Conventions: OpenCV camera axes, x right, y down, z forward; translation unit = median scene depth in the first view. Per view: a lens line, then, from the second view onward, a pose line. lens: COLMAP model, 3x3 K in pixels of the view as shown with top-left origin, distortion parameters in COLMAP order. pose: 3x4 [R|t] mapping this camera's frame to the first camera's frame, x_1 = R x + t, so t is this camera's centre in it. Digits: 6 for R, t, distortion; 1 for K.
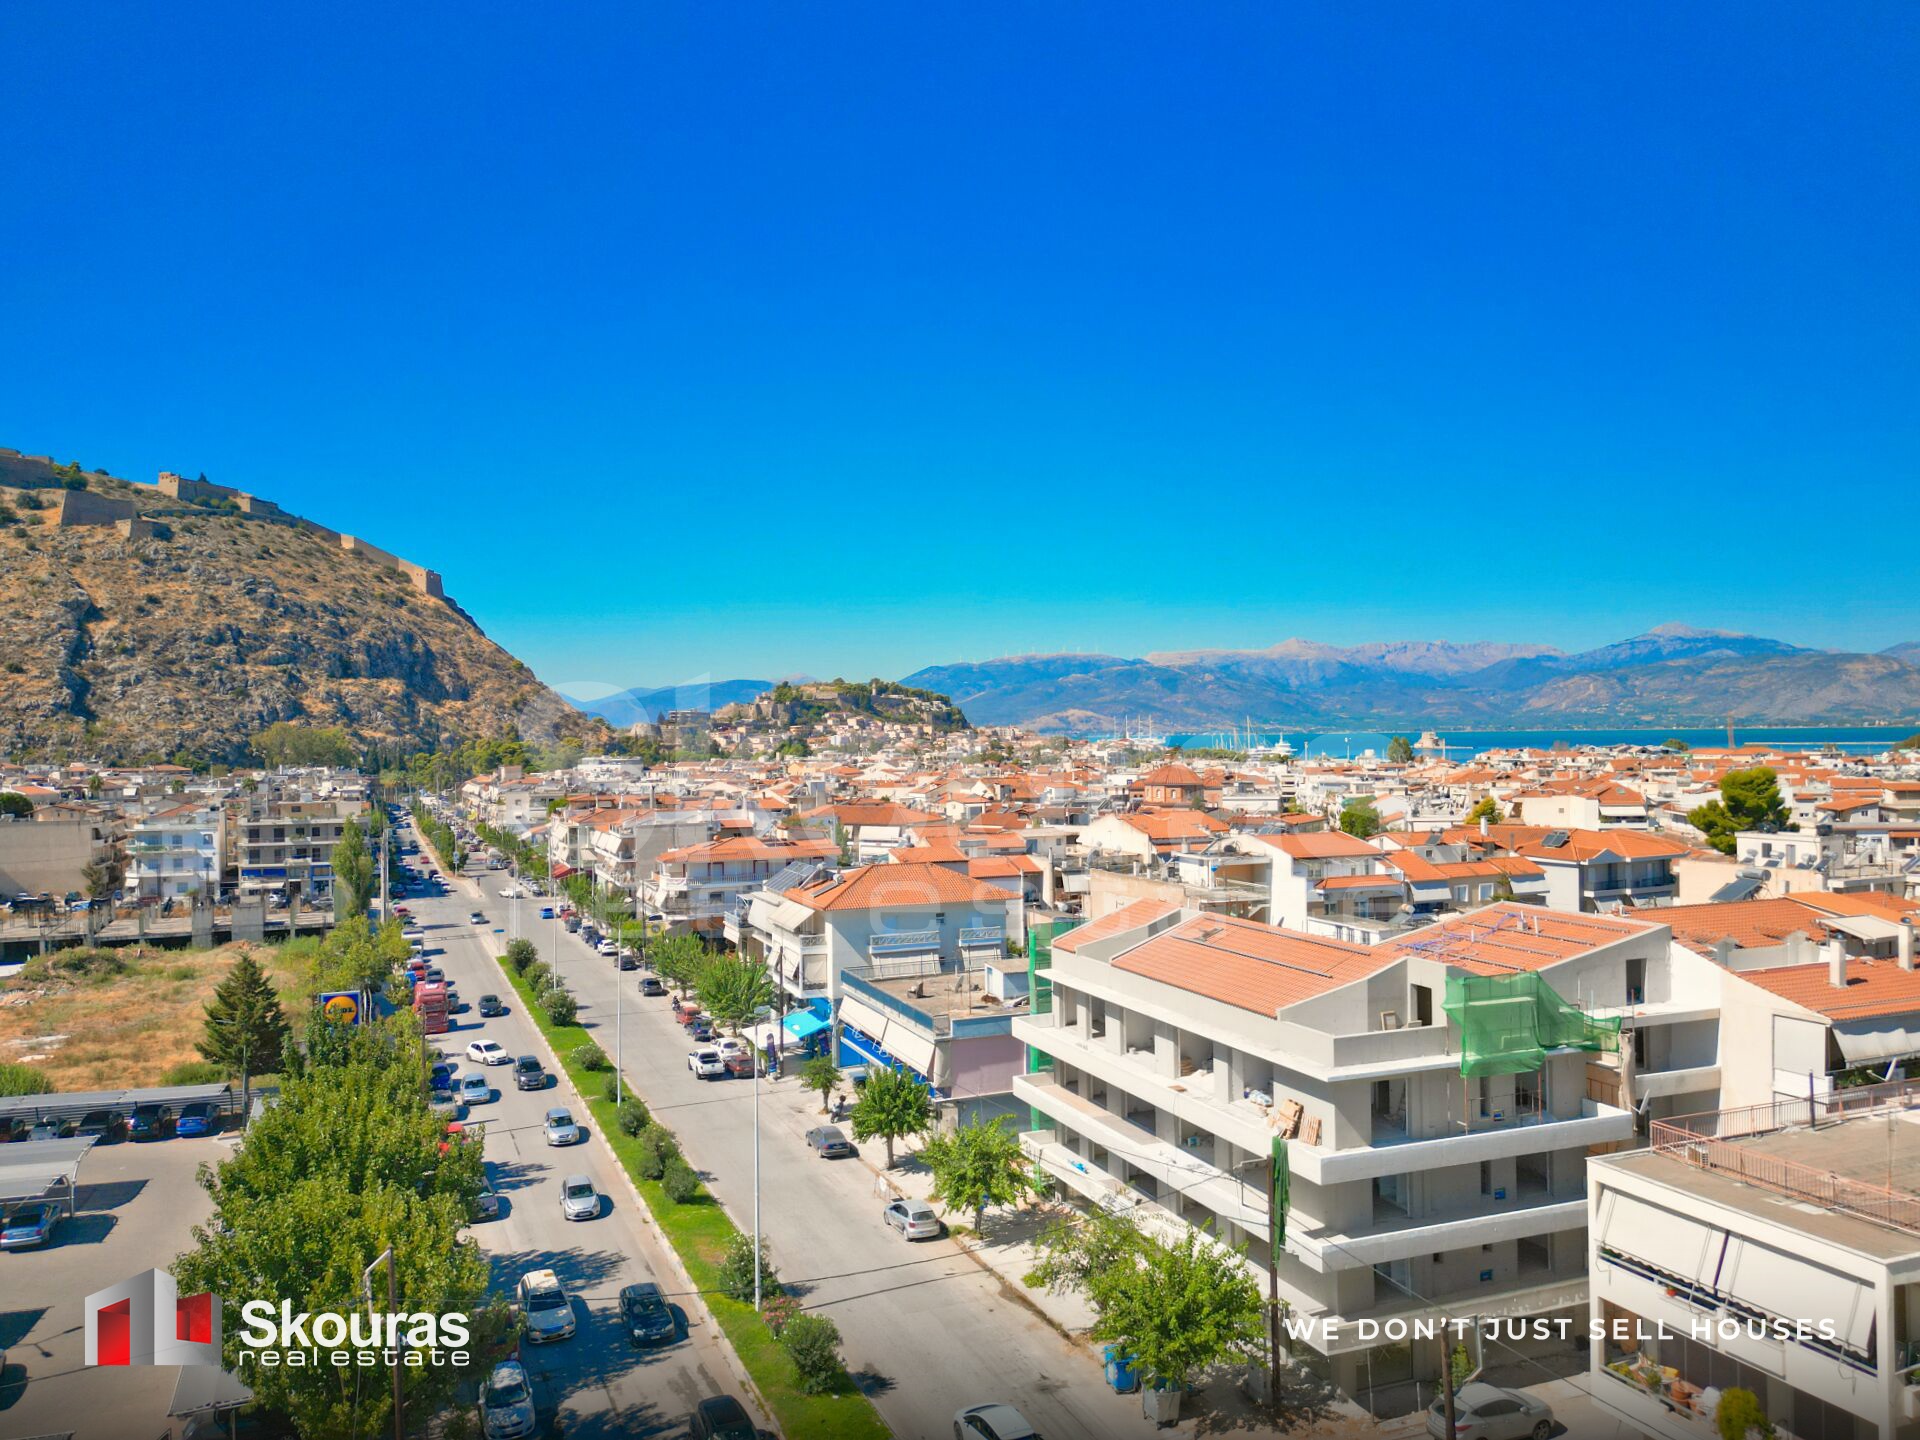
lens RADIAL K [[1371.2, 0, 955.2], [0, 1371.2, 768.0], [0, 0, 1]] dist [0.079831, -0.085641]
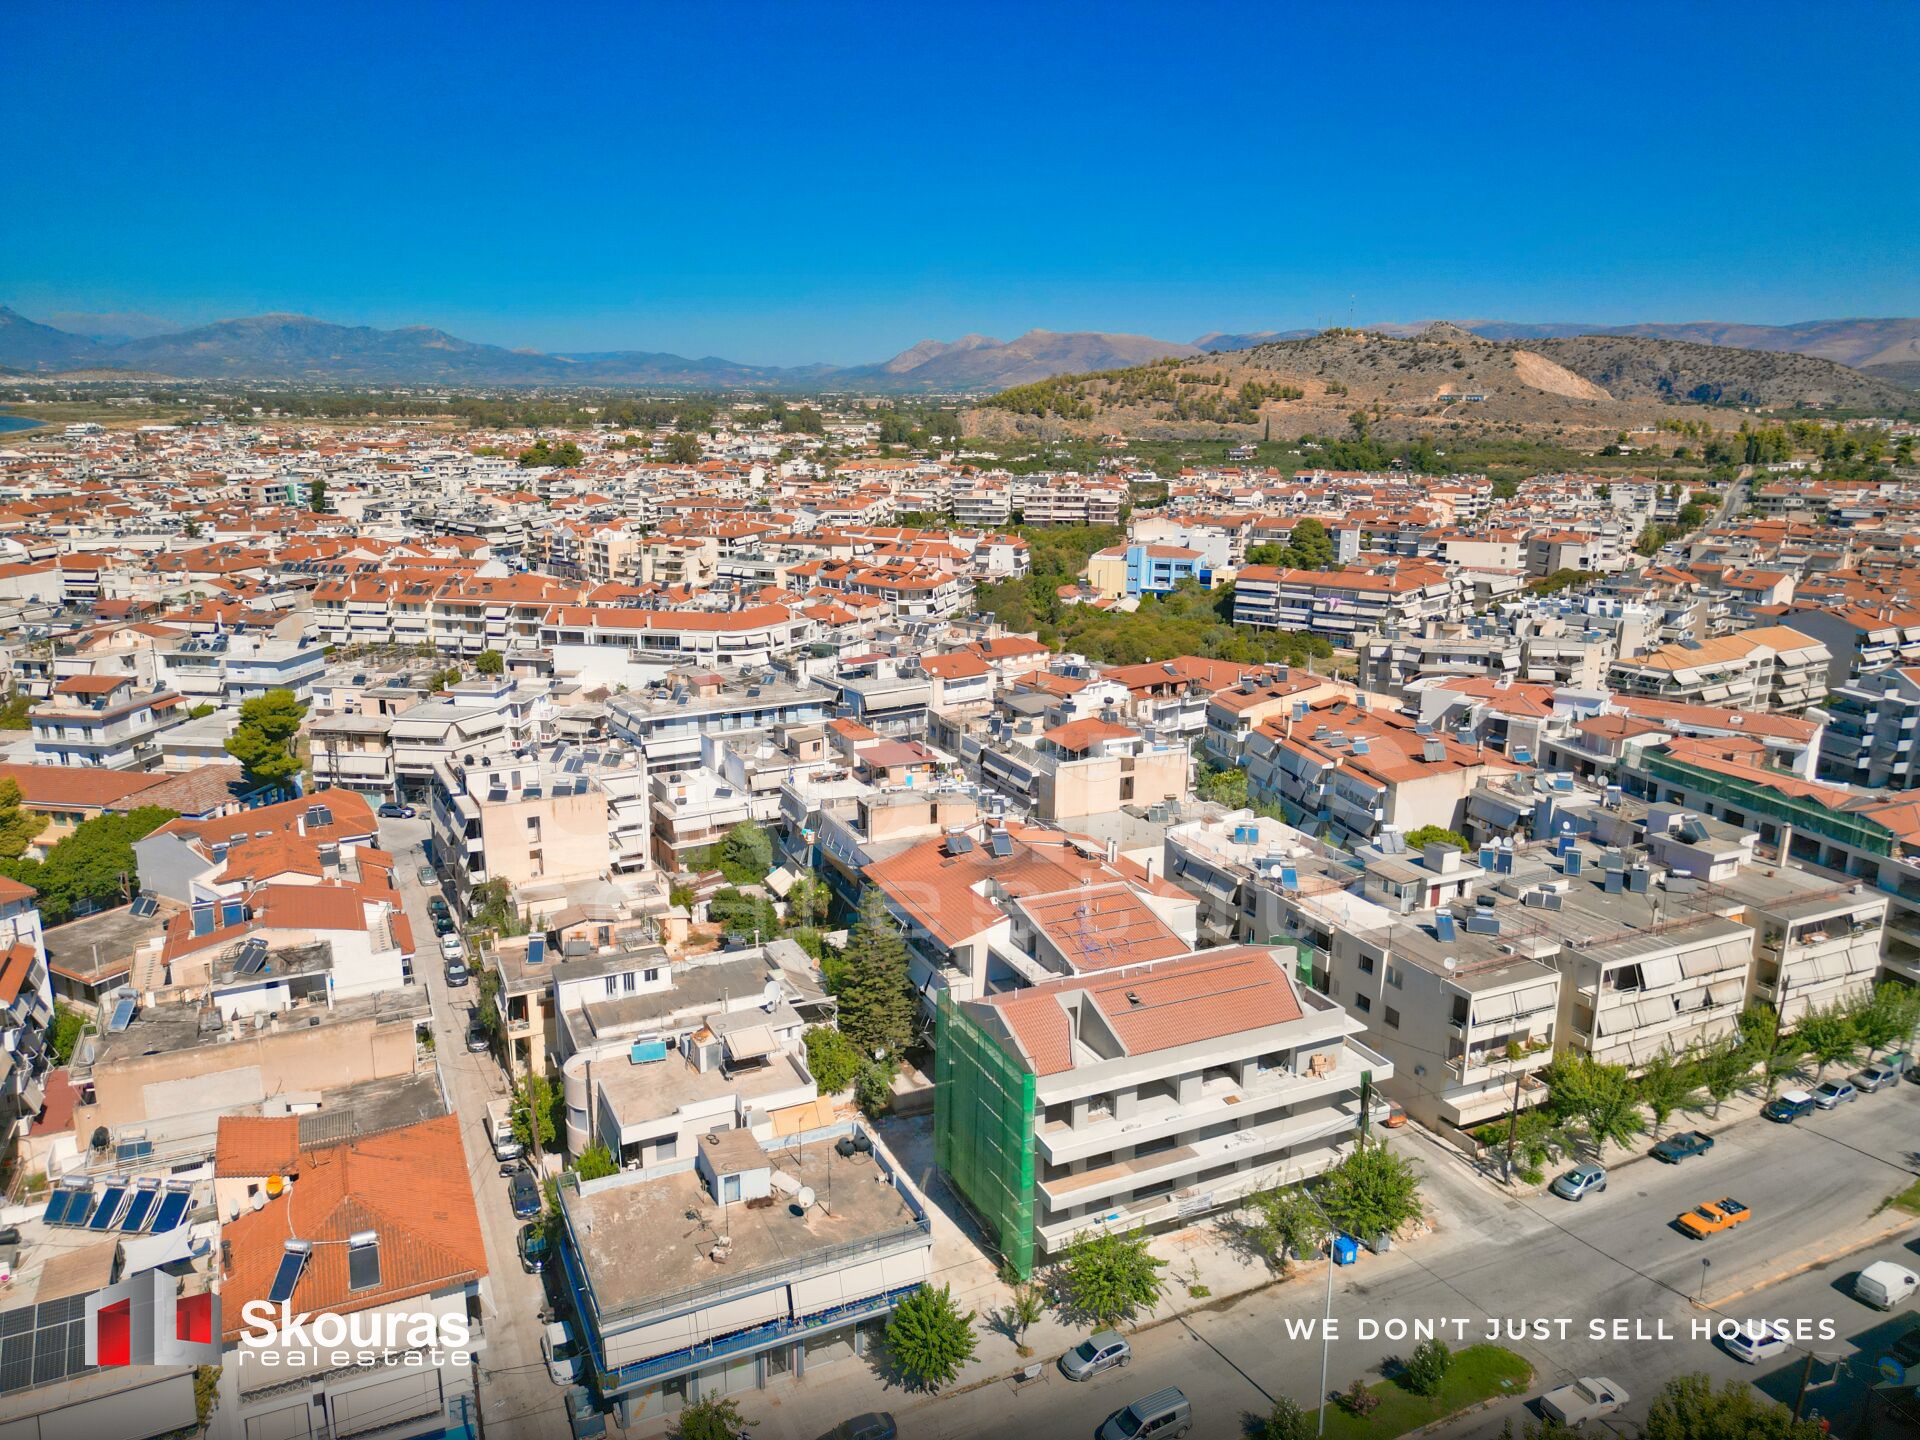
lens RADIAL K [[1332.3, 0, 953.9], [0, 1332.3, 745.1], [0, 0, 1]] dist [0.076559, -0.085912]
pose [[-0.061028, -0.236299, 0.969762, -0.297806], [0.014976, 0.971247, 0.237604, -0.127846], [-0.998024, 0.029023, -0.055734, 0.359119]]
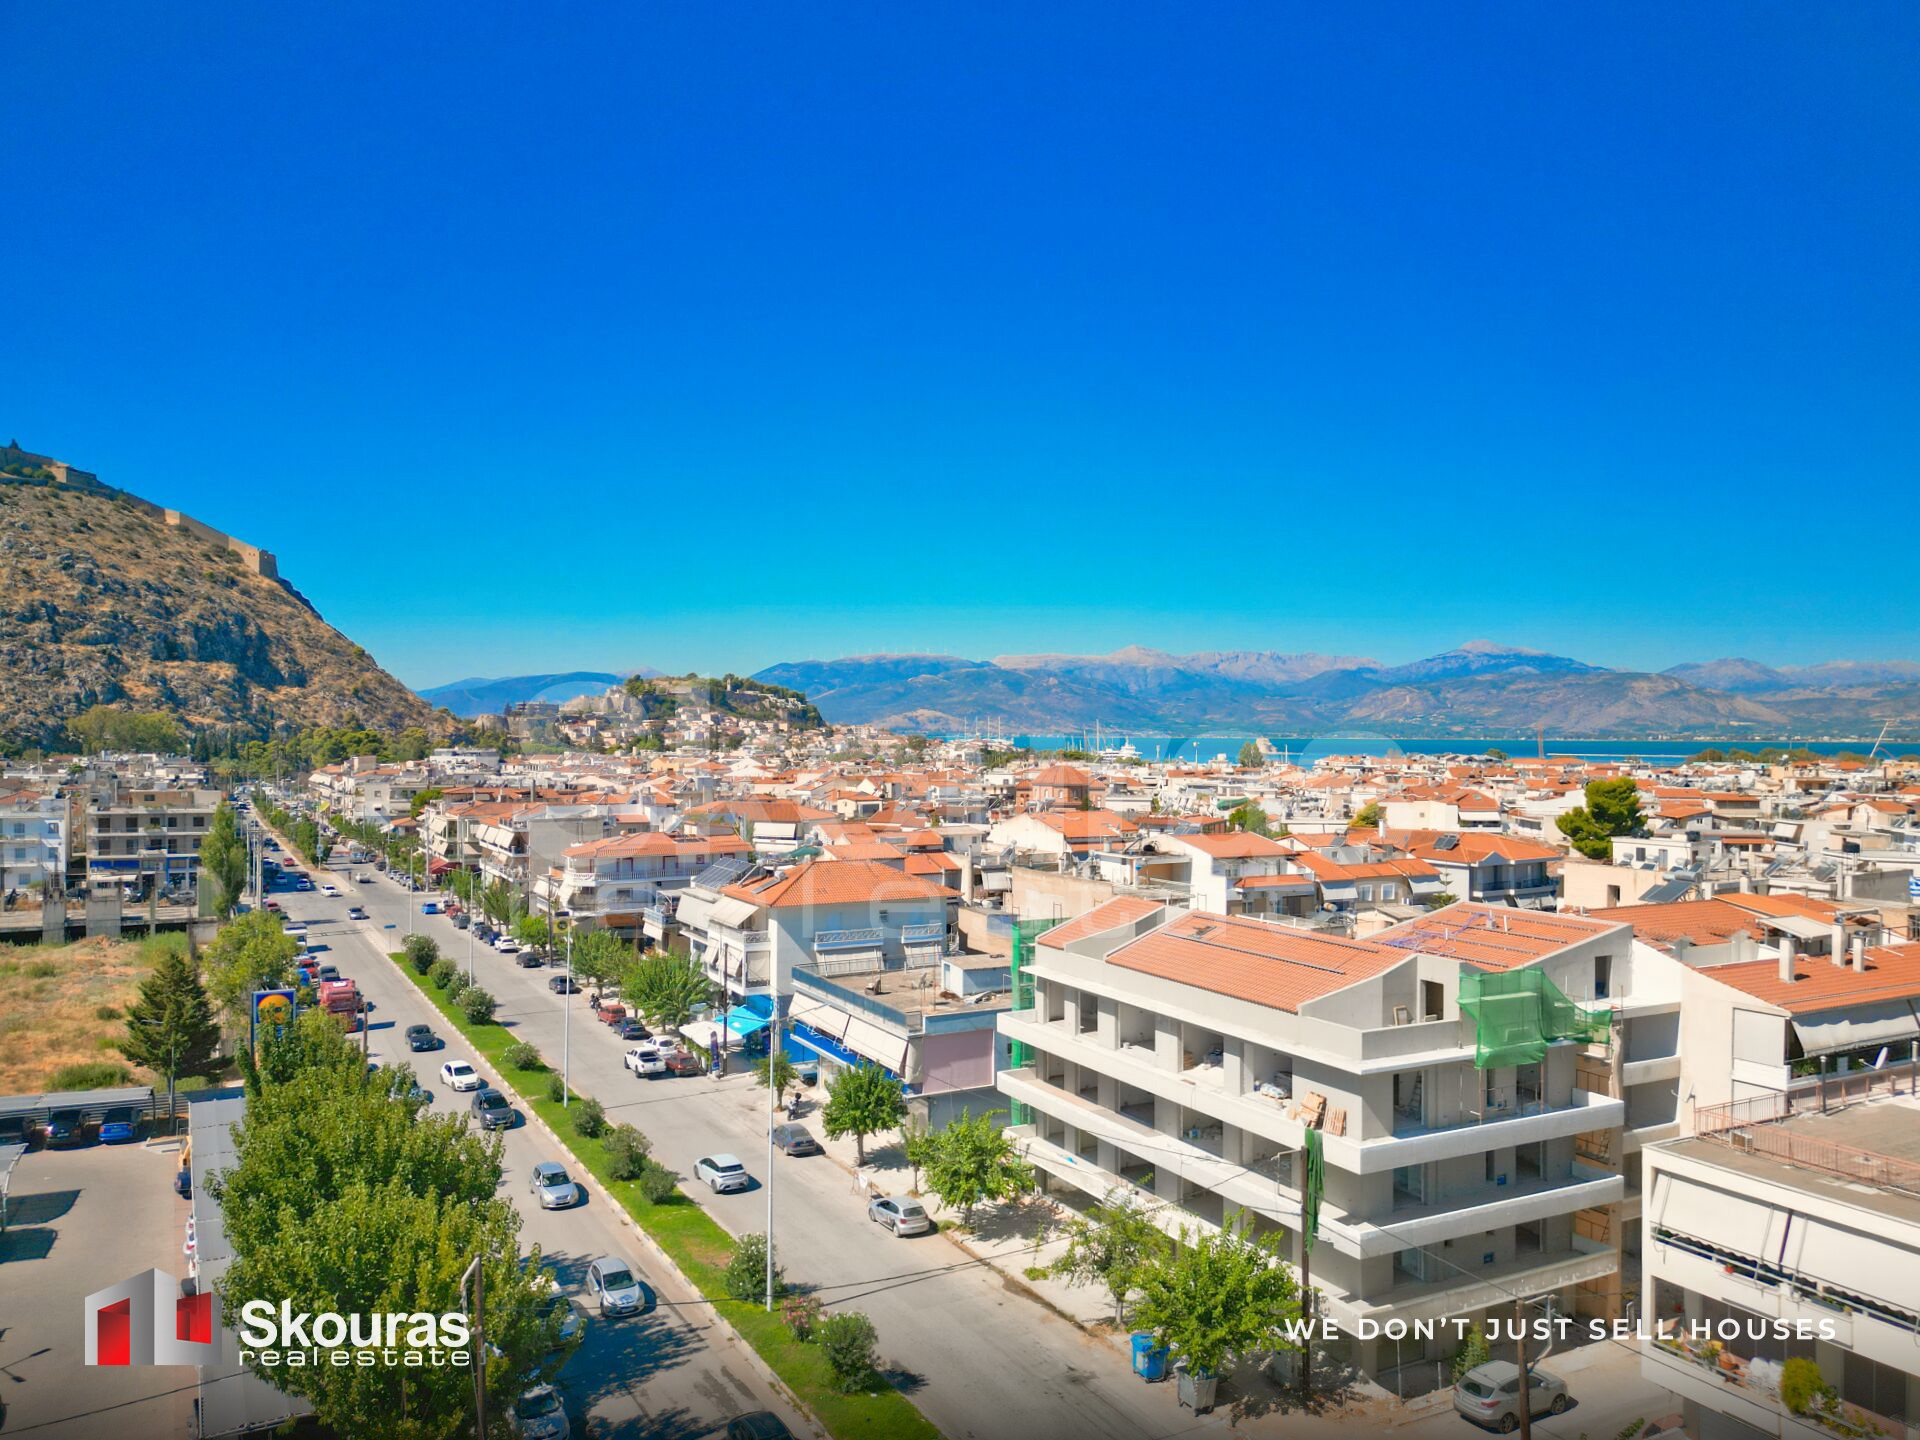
lens RADIAL K [[1357.7, 0, 954.3], [0, 1357.7, 767.6], [0, 0, 1]] dist [0.076520, -0.080825]
pose [[0.993717, 0.015856, 0.110792, -0.032908], [-0.015938, 0.999873, -0.000142, 0.000454], [-0.110780, -0.001625, 0.993844, 0.003323]]
